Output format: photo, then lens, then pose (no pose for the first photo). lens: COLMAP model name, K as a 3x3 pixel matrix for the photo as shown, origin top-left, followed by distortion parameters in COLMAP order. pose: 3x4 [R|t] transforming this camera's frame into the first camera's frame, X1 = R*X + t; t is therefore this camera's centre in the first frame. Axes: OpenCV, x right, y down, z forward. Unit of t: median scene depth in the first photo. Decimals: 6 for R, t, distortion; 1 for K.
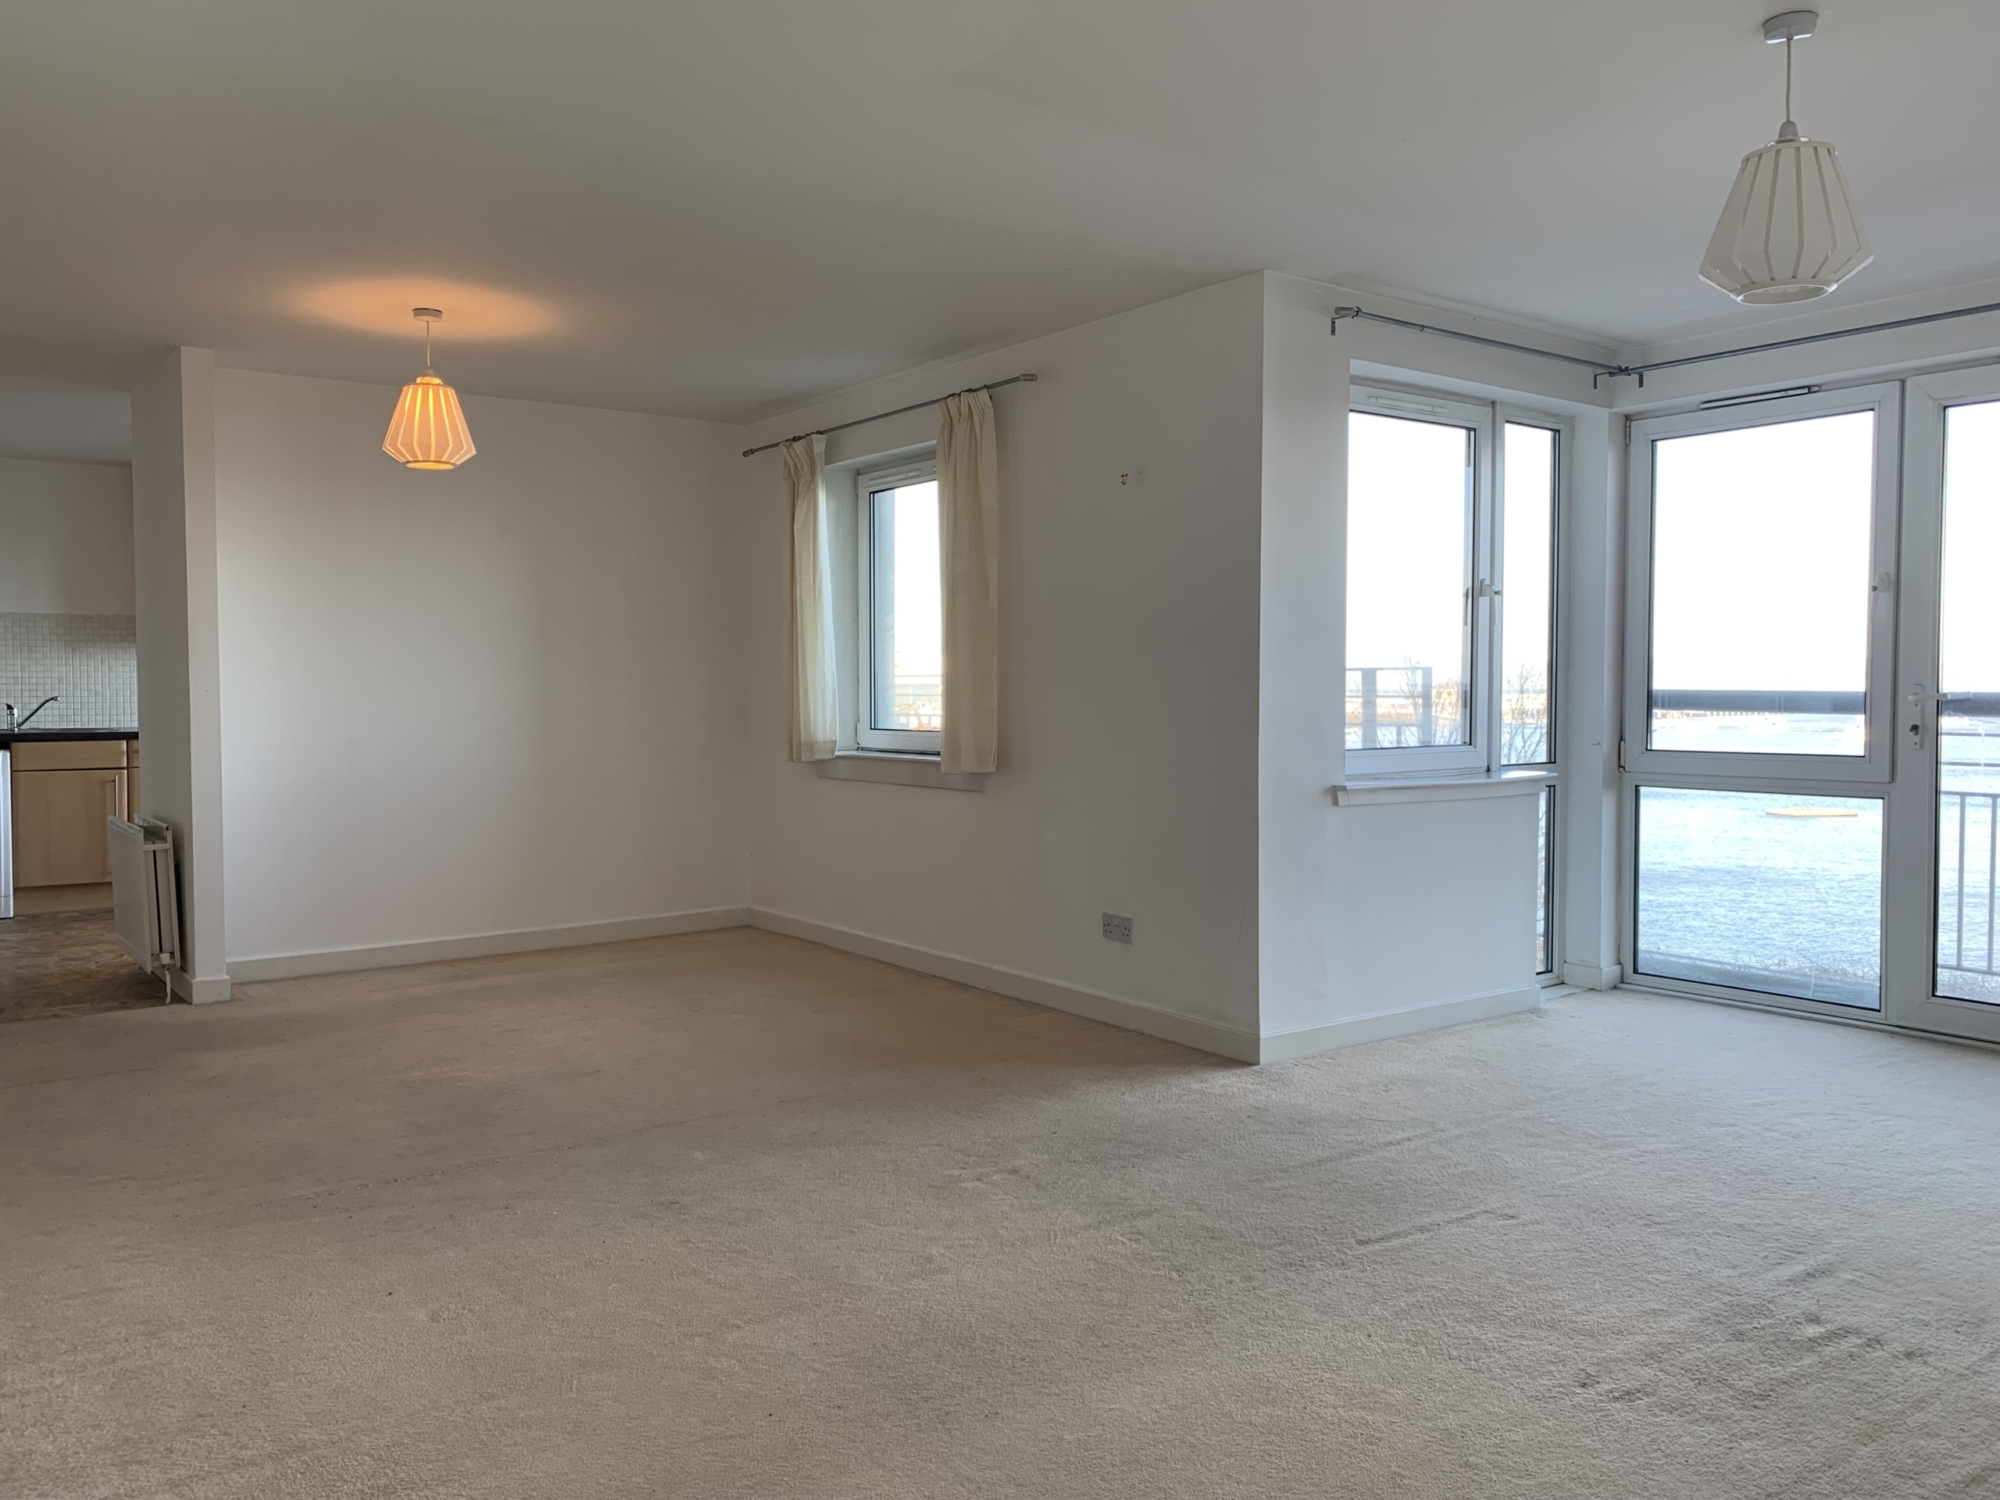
lens RADIAL K [[1537.1, 0, 1000.0], [0, 1537.1, 750.0], [0, 0, 1]] dist [0.003425, -0.004914]
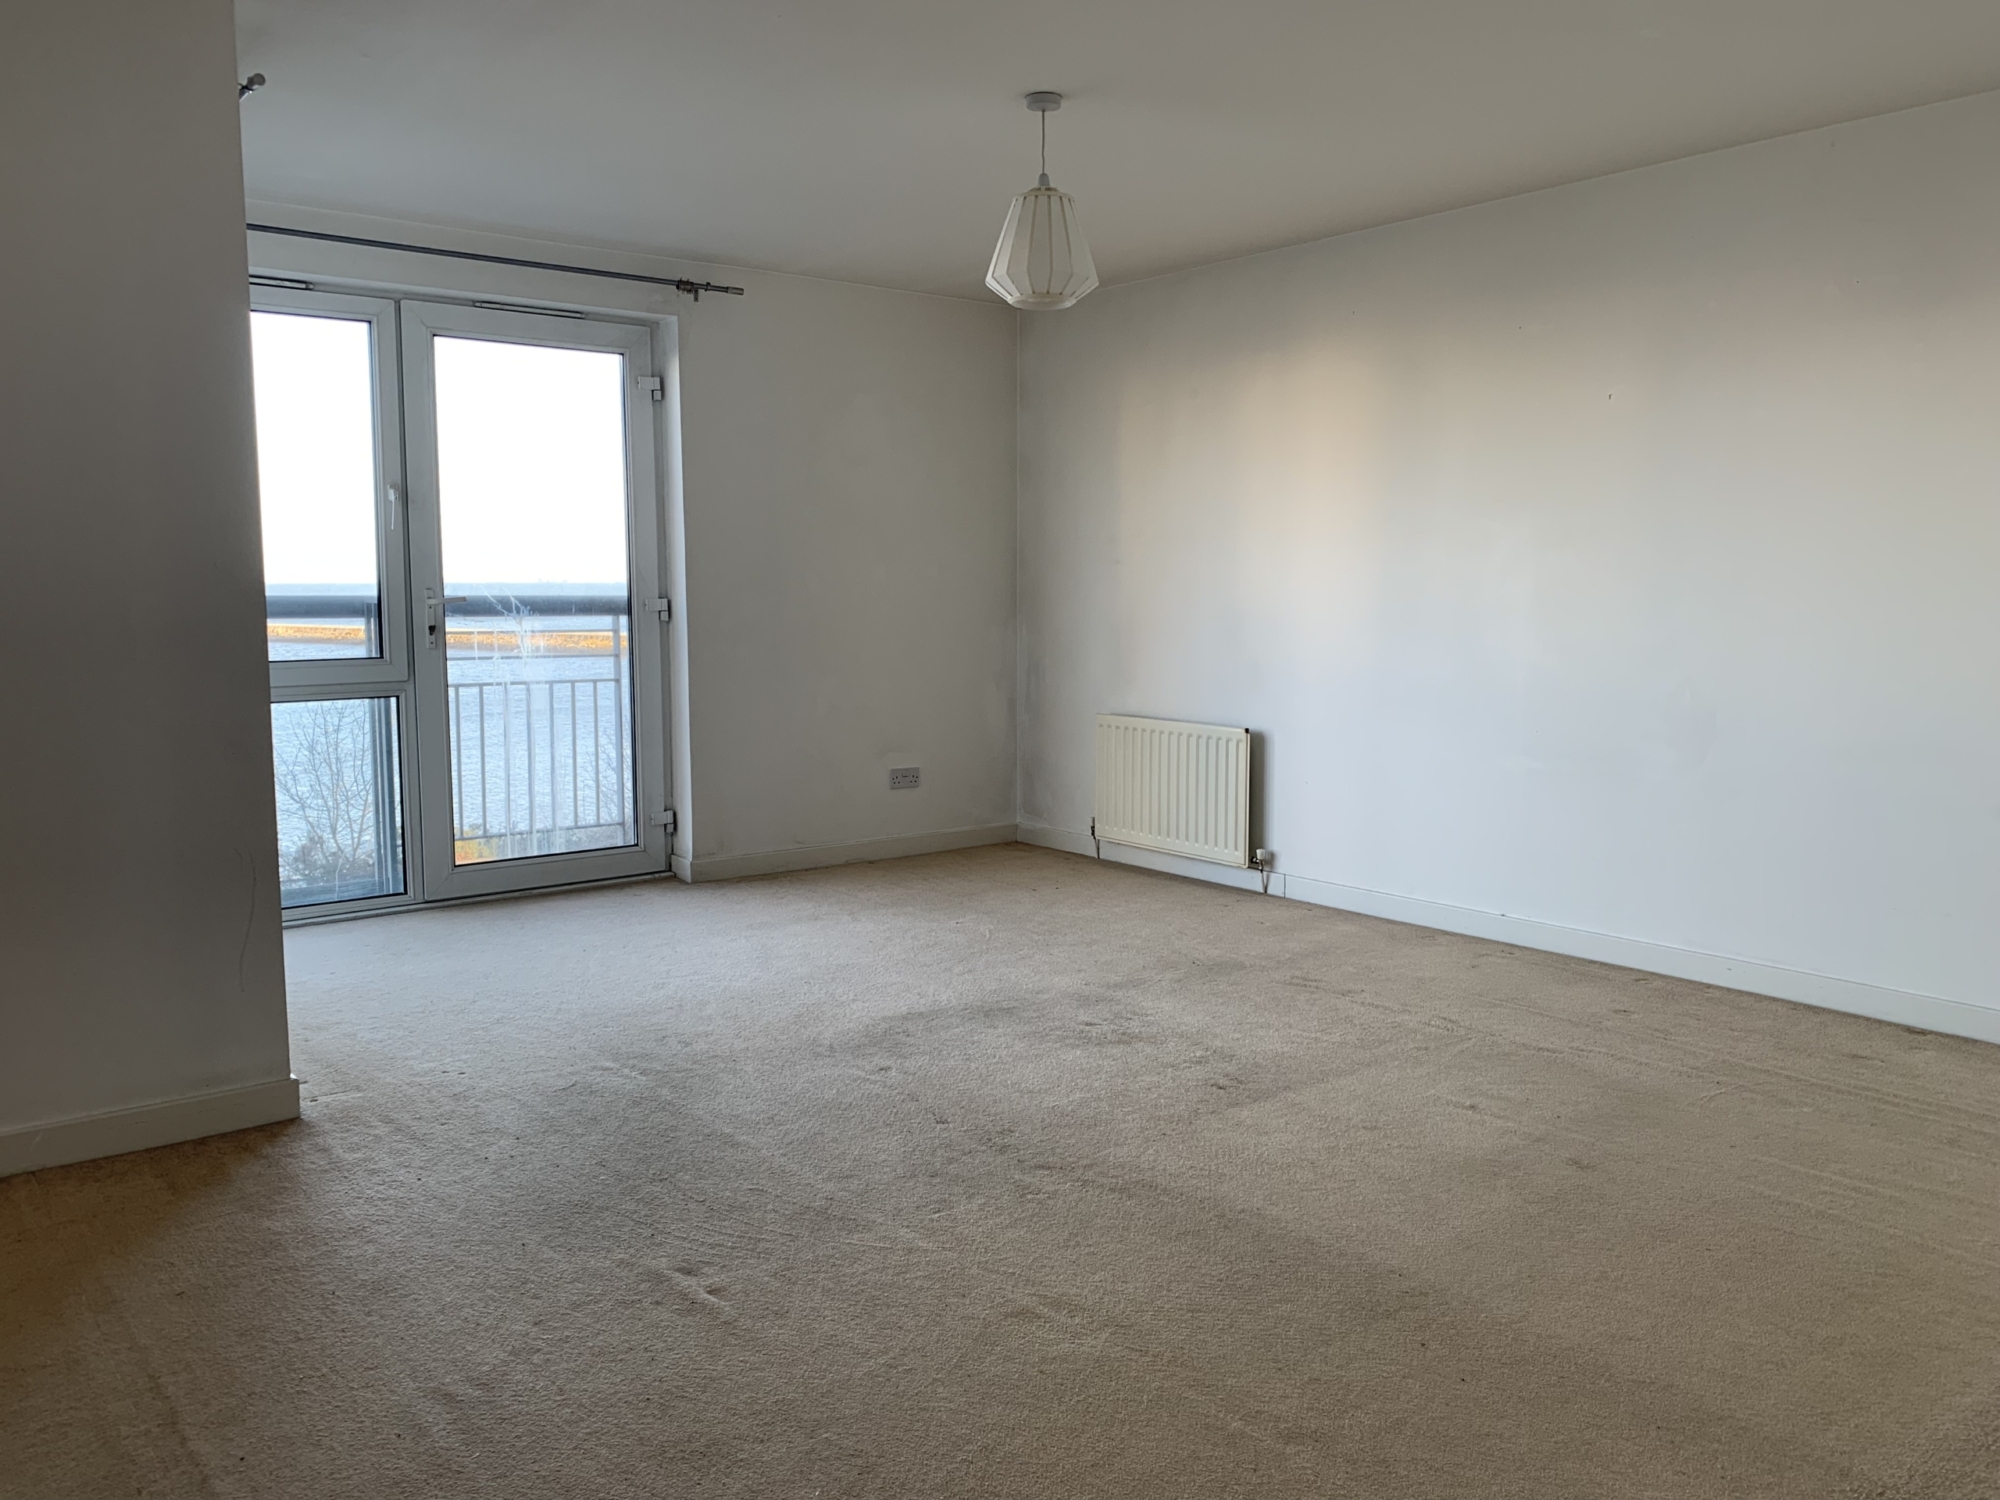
lens RADIAL K [[1537.1, 0, 1000.0], [0, 1537.1, 750.0], [0, 0, 1]] dist [0.003425, -0.004914]
pose [[-0.022266, -0.113491, 0.993289, -0.530704], [0.044779, 0.992425, 0.114396, -0.037217], [-0.998749, 0.047025, -0.017016, 0.642948]]
